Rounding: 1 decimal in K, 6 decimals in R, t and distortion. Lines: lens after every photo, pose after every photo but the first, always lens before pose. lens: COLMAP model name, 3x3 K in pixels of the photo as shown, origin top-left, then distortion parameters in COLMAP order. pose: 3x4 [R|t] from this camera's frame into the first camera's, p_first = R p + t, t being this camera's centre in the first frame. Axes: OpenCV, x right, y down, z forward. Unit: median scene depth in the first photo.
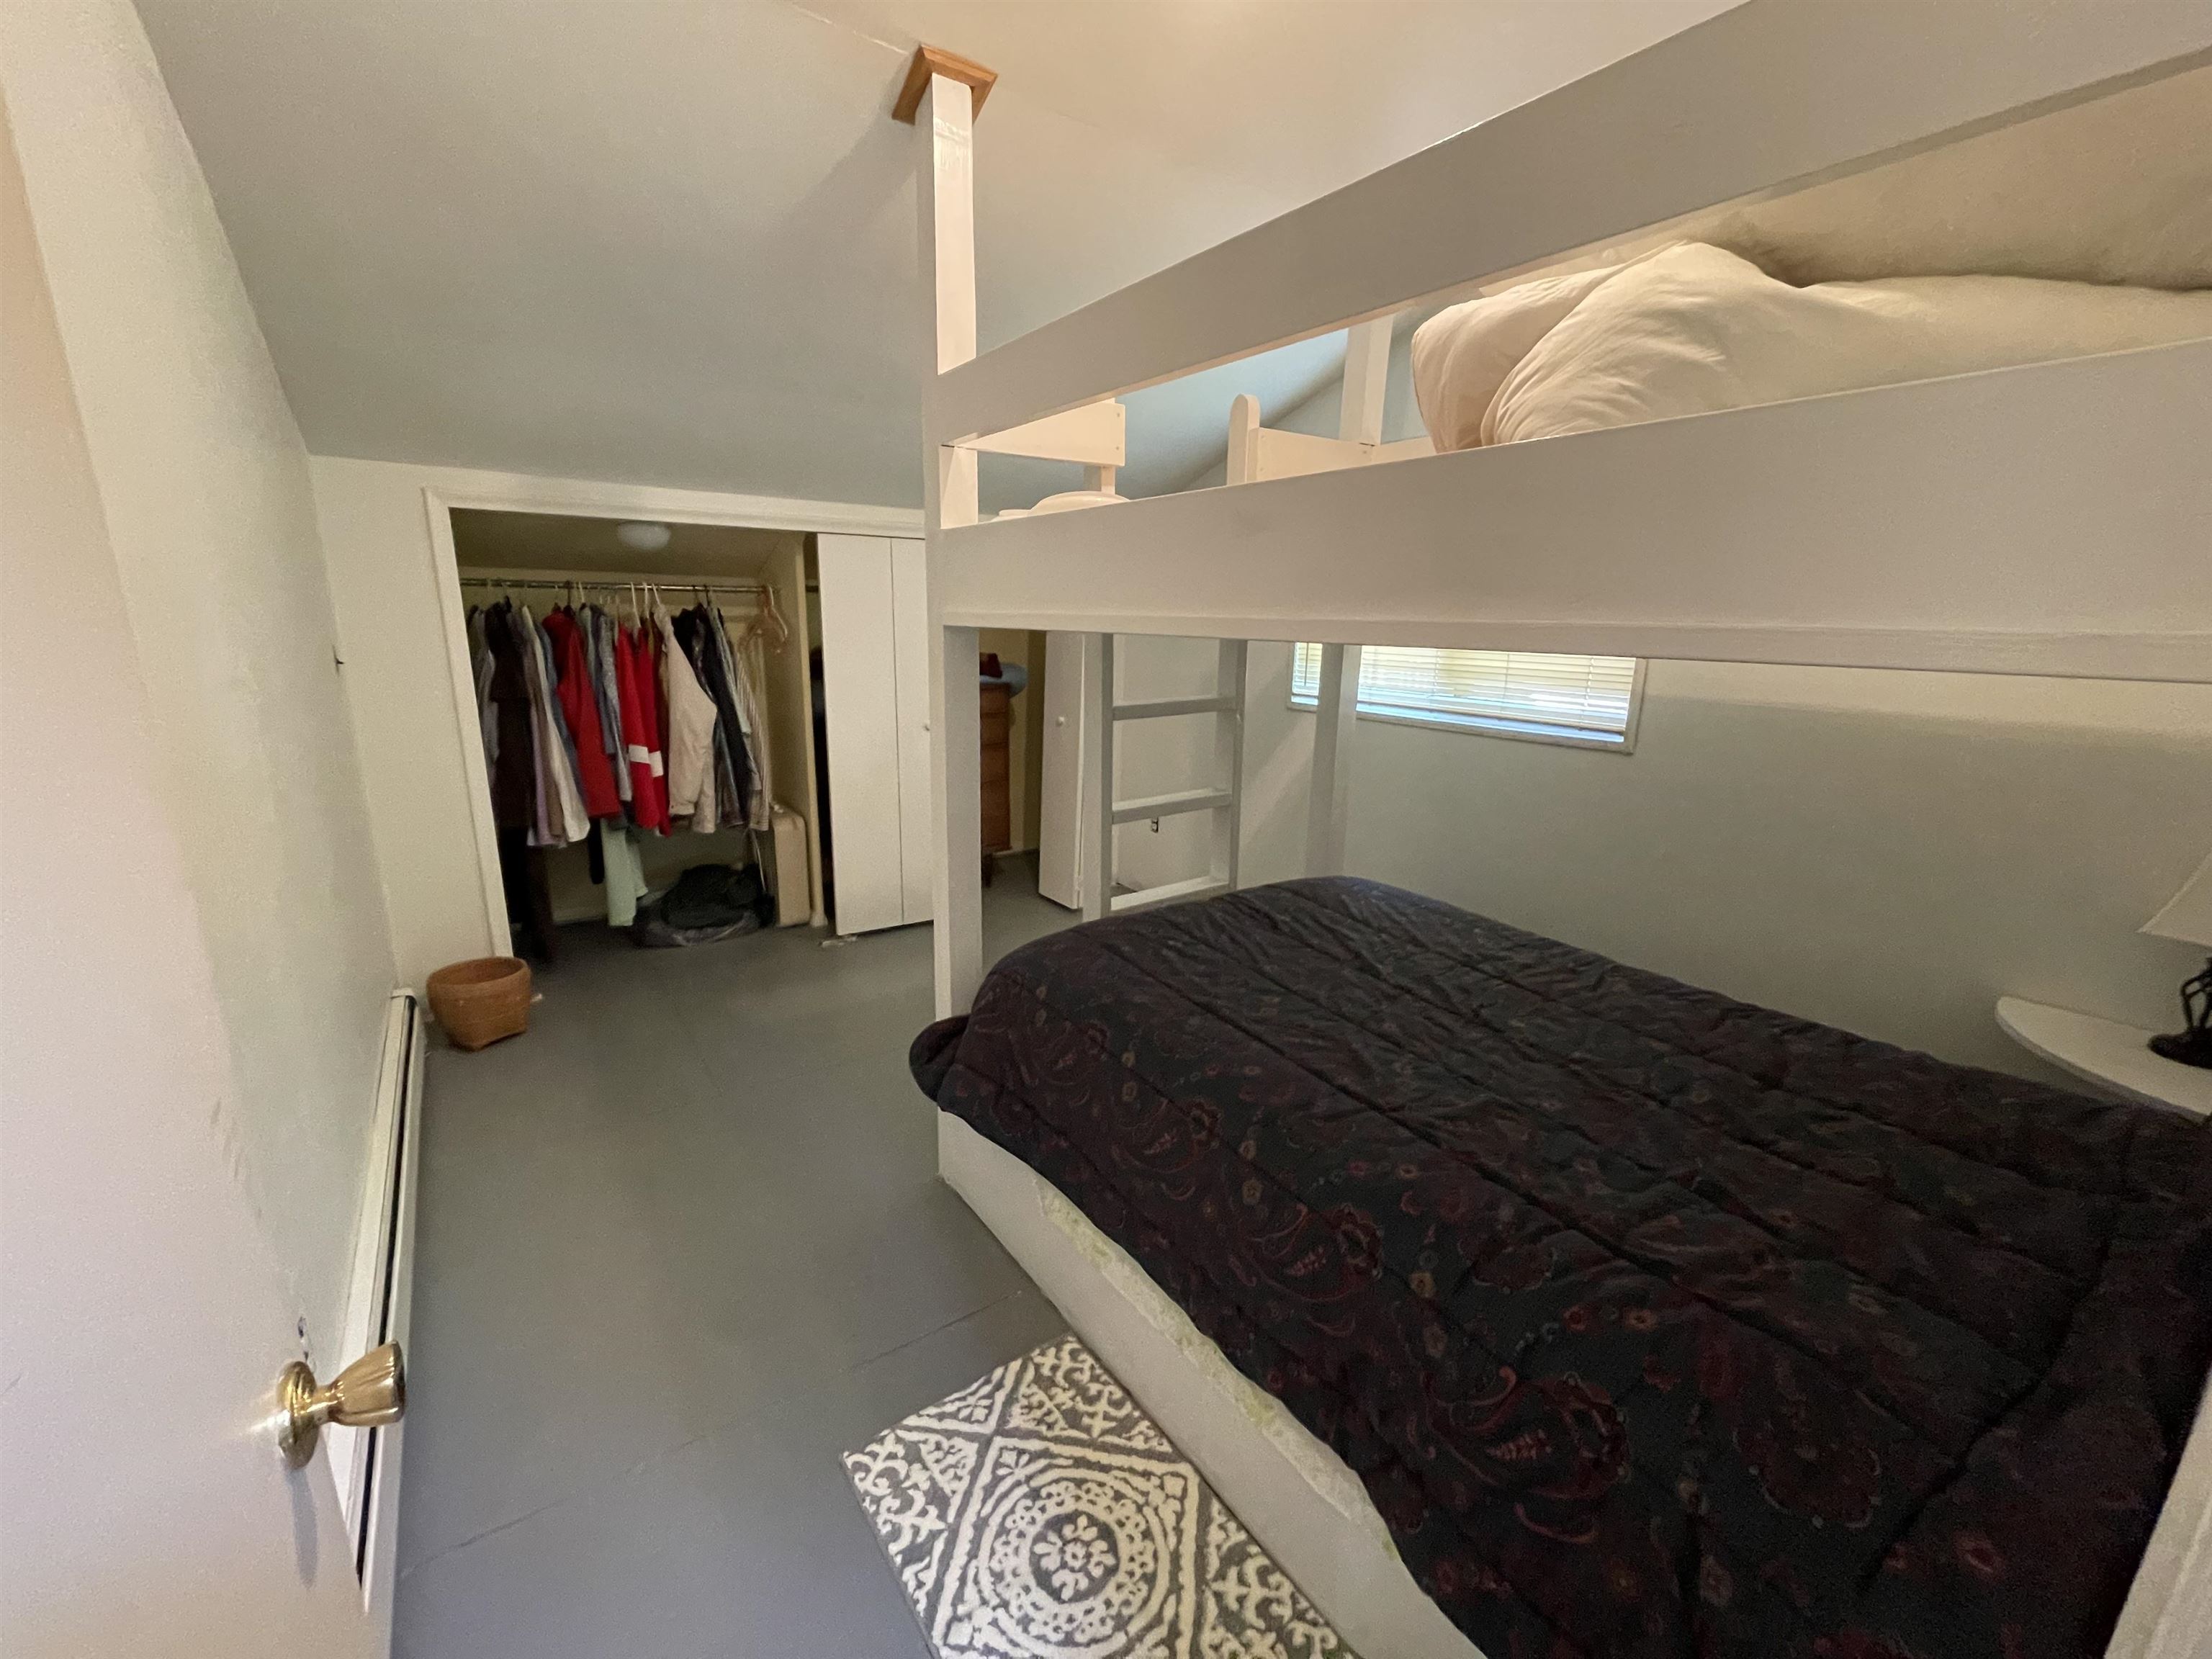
lens RADIAL K [[895.9, 0, 1103.2], [0, 895.9, 830.4], [0, 0, 1]] dist [-0.002779, -0.000208]
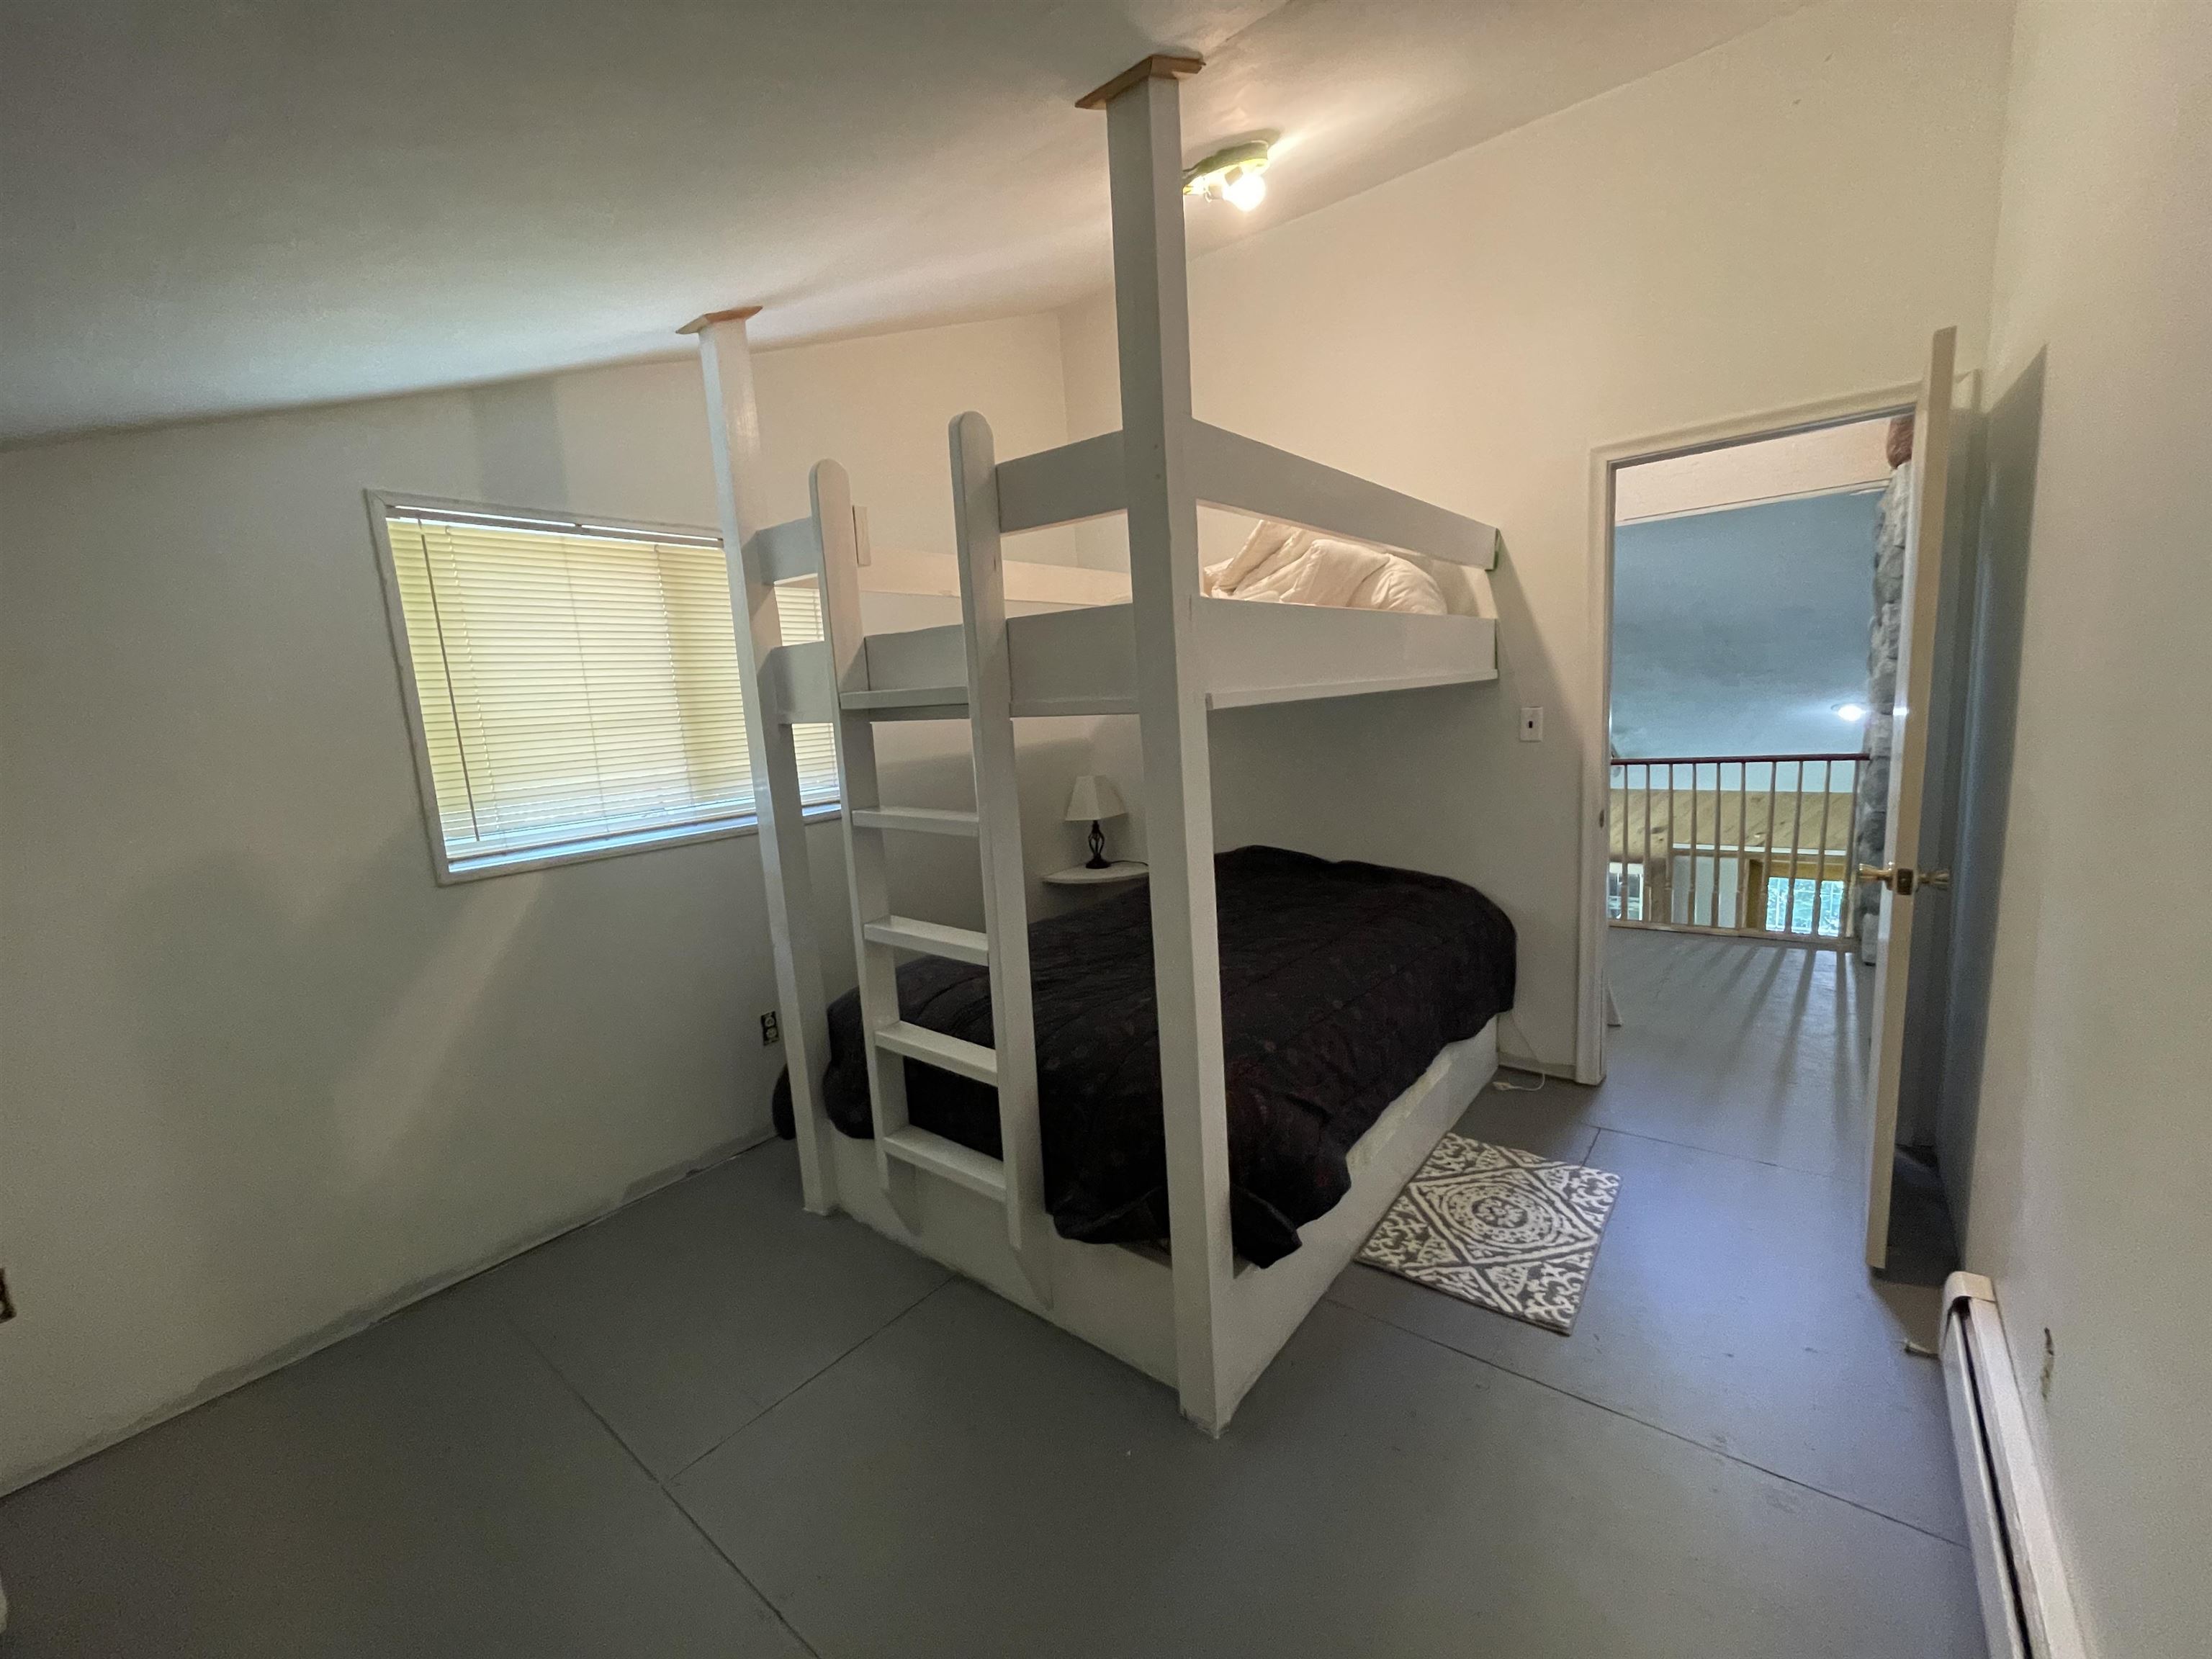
lens RADIAL K [[895.9, 0, 1106.7], [0, 895.9, 828.2], [0, 0, 1]] dist [-0.002779, -0.000208]
pose [[-0.290692, -0.141473, 0.946300, -1.216882], [0.282474, 0.932238, 0.226143, -0.436234], [-0.914170, 0.333043, -0.231032, 1.679362]]
